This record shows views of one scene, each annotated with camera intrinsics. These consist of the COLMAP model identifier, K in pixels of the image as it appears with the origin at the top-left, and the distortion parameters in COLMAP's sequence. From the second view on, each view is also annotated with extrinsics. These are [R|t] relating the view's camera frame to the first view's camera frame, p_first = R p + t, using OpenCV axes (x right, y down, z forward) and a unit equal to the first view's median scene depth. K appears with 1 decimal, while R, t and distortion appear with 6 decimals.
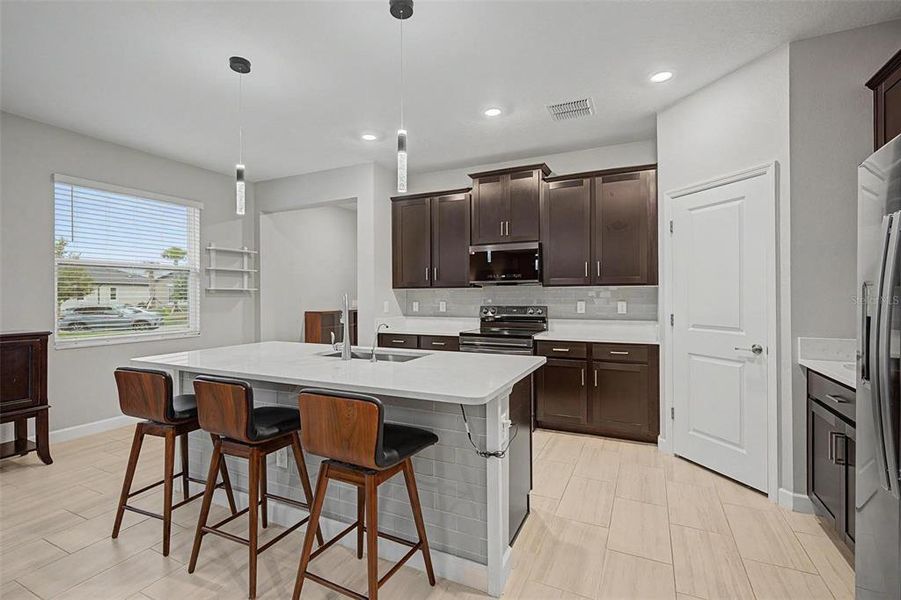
lens RADIAL K [[411.4, 0, 448.3], [0, 411.4, 293.9], [0, 0, 1]] dist [0.000849, -0.000234]
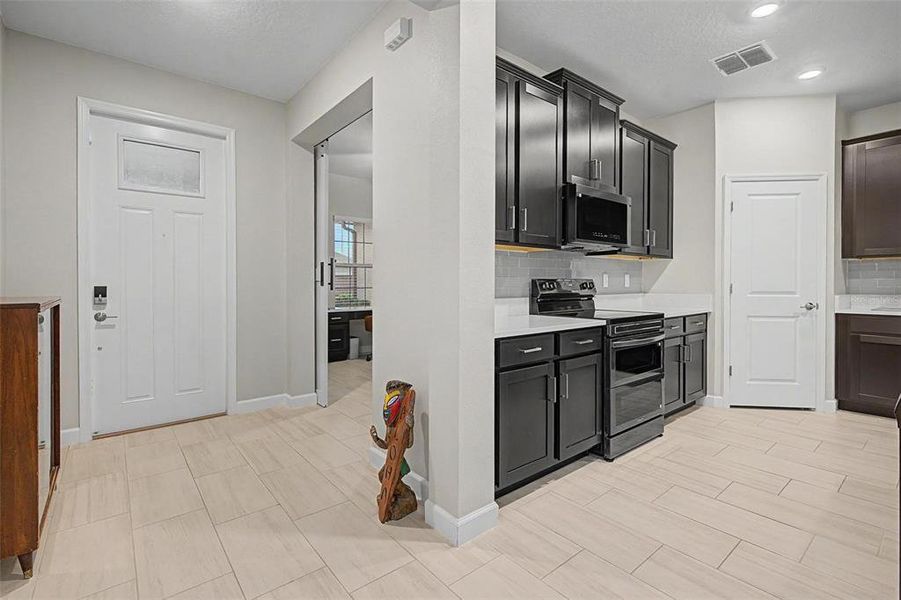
lens RADIAL K [[413.3, 0, 446.9], [0, 413.3, 285.4], [0, 0, 1]] dist [-0.000194, -0.000108]
pose [[0.423630, -0.000985, 0.905835, -0.652255], [-0.006912, 0.999967, 0.004320, 0.043061], [-0.905809, -0.008092, 0.423609, 0.972288]]
